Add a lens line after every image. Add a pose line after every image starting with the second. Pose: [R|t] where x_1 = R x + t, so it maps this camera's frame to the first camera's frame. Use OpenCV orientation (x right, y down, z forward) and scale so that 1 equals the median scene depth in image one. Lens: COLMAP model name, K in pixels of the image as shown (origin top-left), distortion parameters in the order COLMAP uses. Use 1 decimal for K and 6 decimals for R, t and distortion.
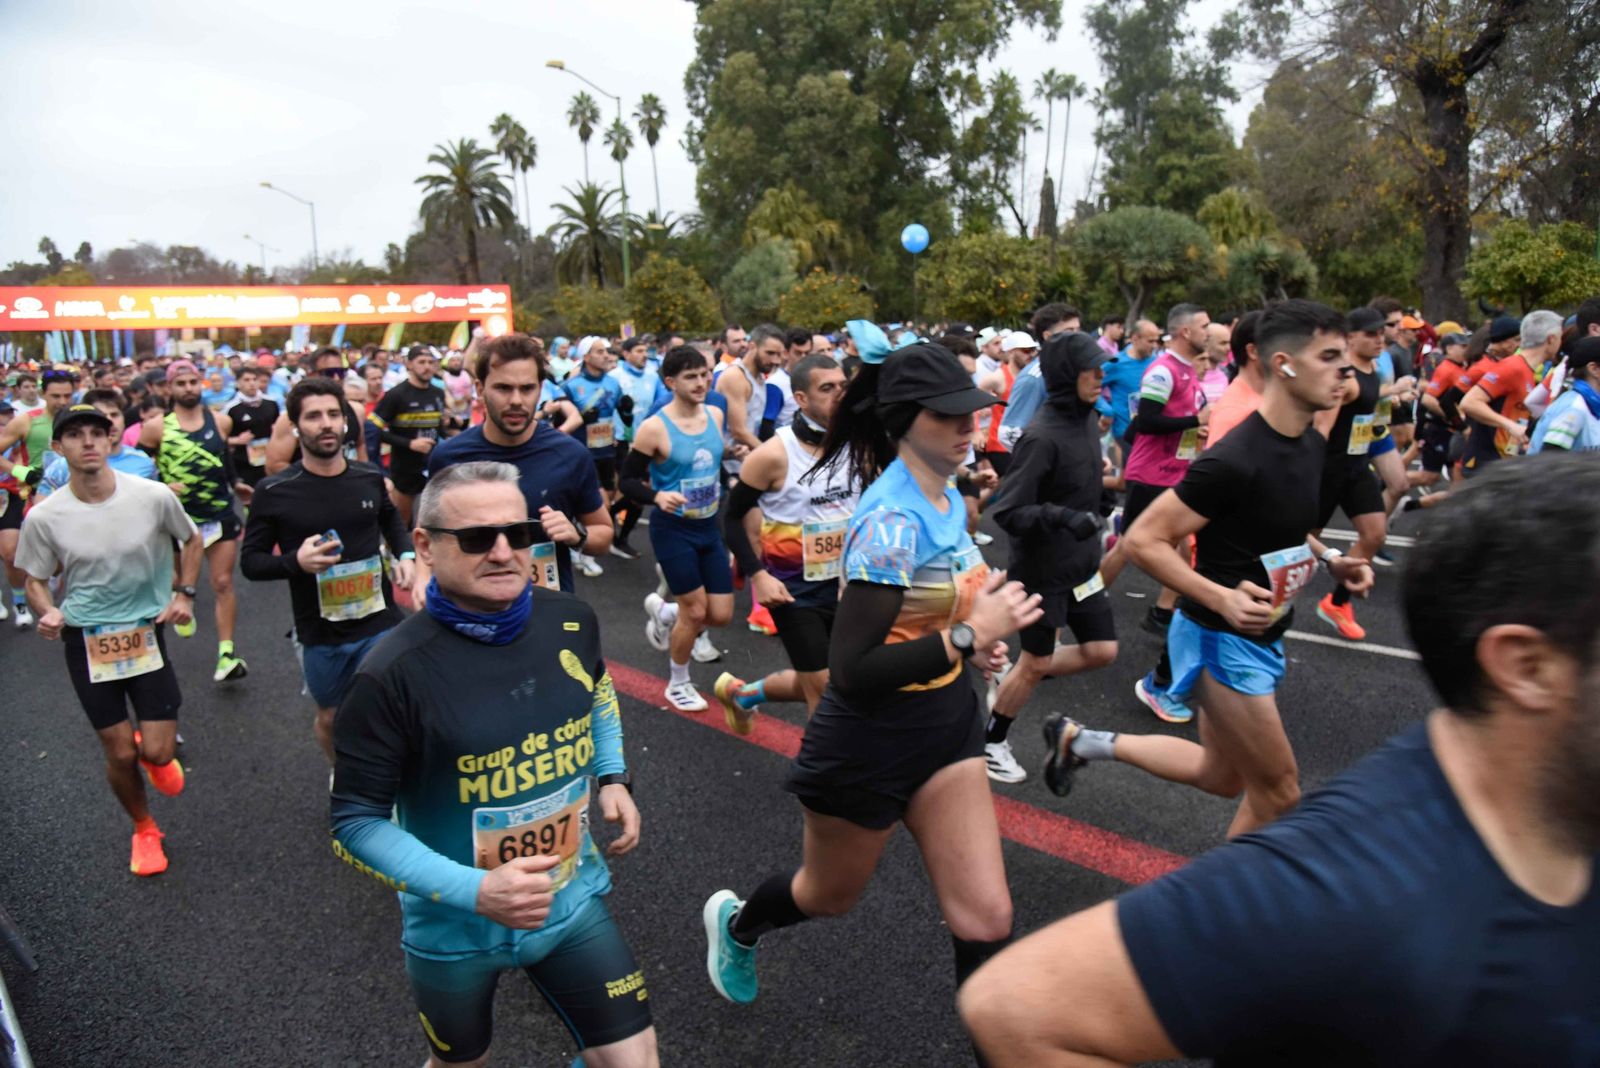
lens RADIAL K [[1089.0, 0, 800.0], [0, 1089.0, 534.0], [0, 0, 1]] dist [-0.112818, 0.059661]
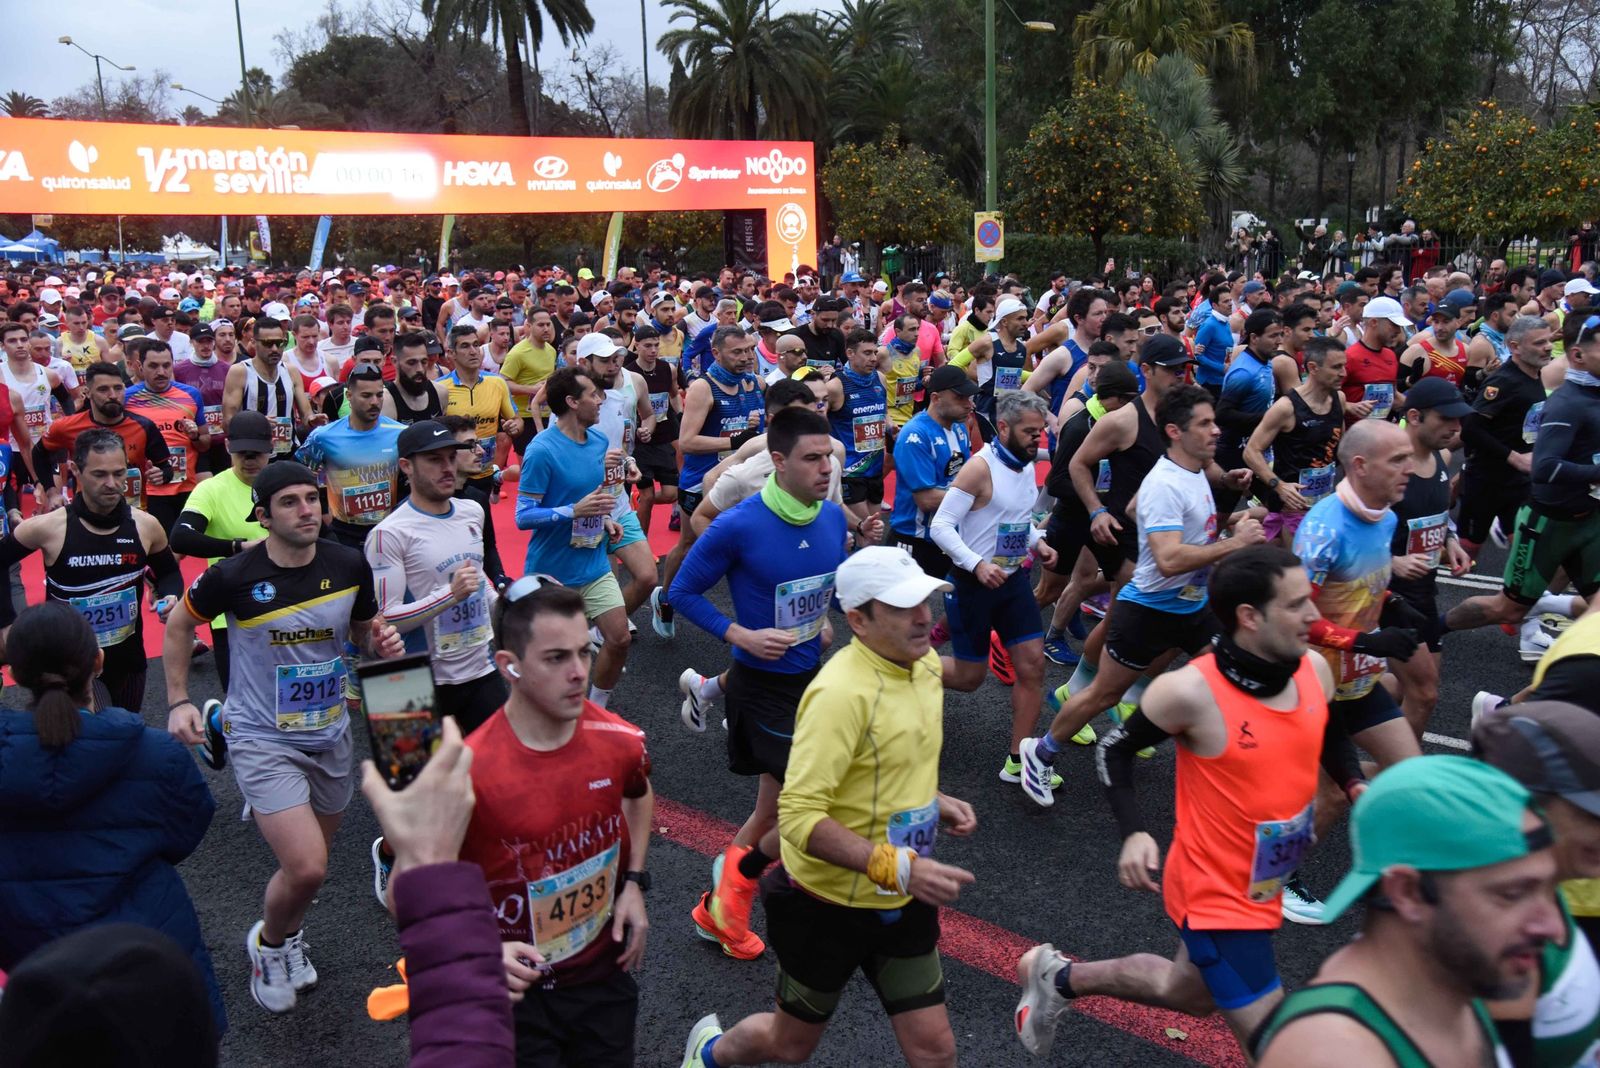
lens RADIAL K [[1637.5, 0, 806.4], [0, 1637.5, 533.4], [0, 0, 1]] dist [0.057022, 0.131668]
pose [[0.999819, 0.005069, -0.018335, -0.142184], [-0.005009, 0.999982, 0.003362, -0.028968], [0.018352, -0.003270, 0.999826, 0.132820]]
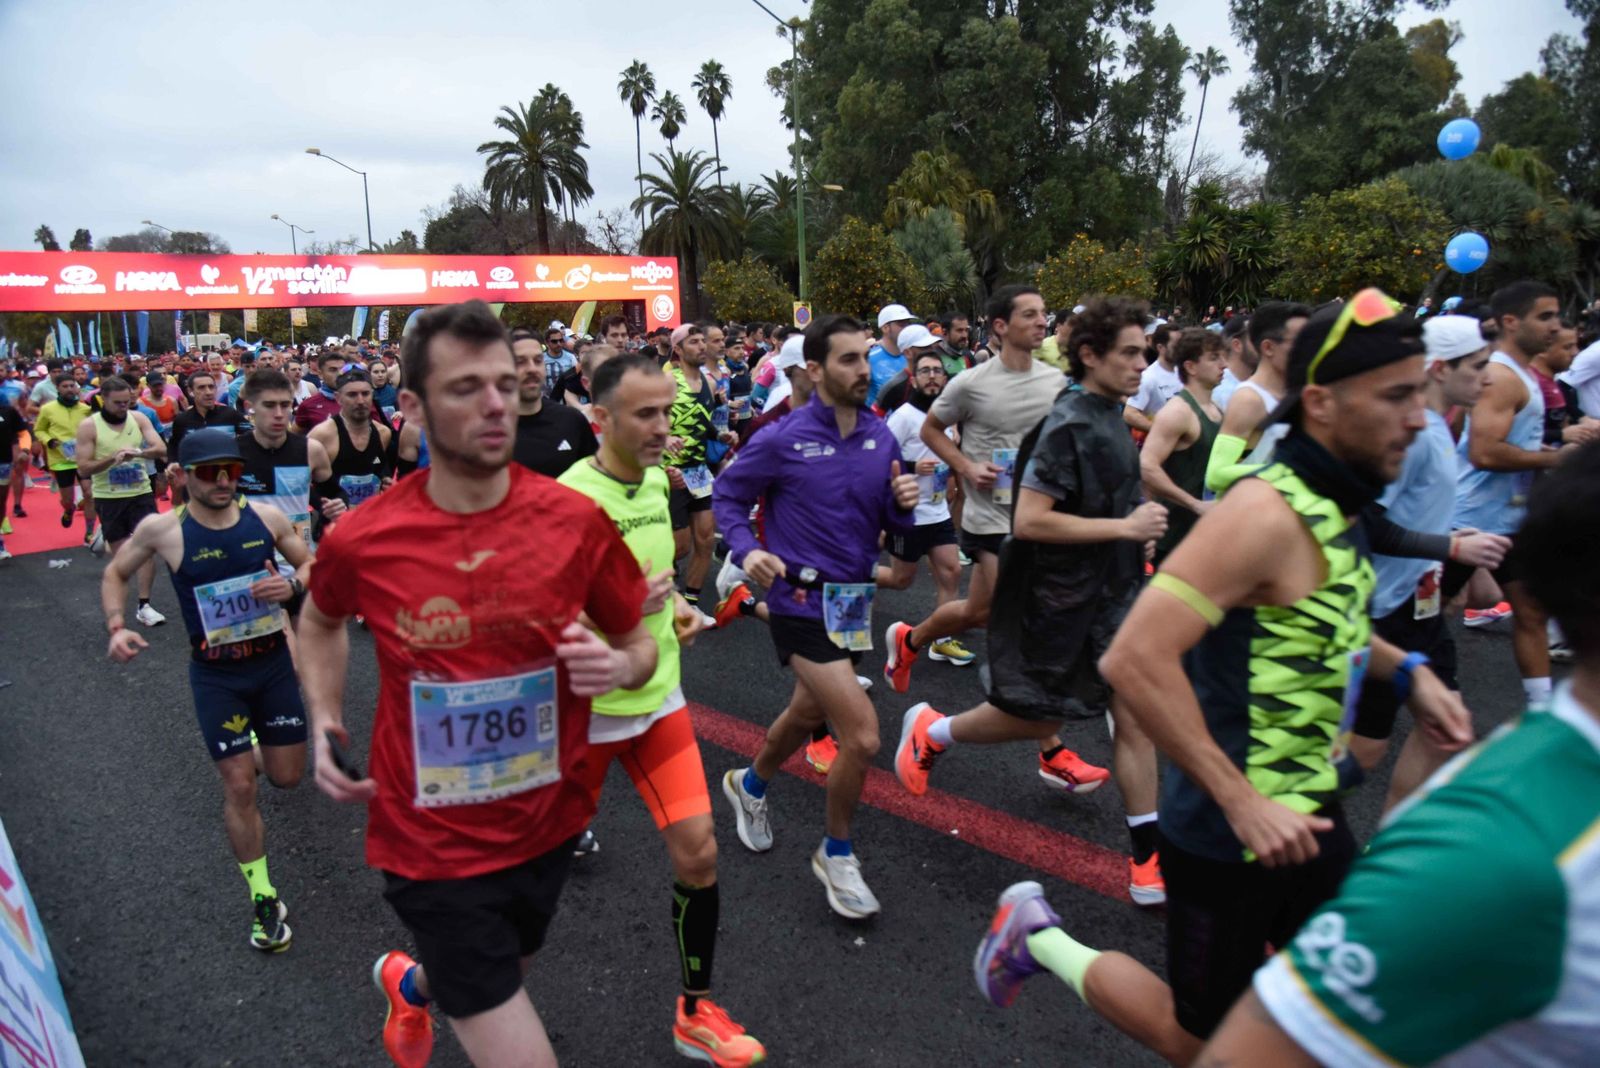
lens RADIAL K [[1101.1, 0, 800.0], [0, 1101.1, 534.0], [0, 0, 1]] dist [-0.108289, 0.070230]
pose [[0.999982, -0.005715, -0.001685, -0.098855], [0.005724, 0.999970, 0.005250, -0.016995], [0.001655, -0.005260, 0.999985, 0.107365]]
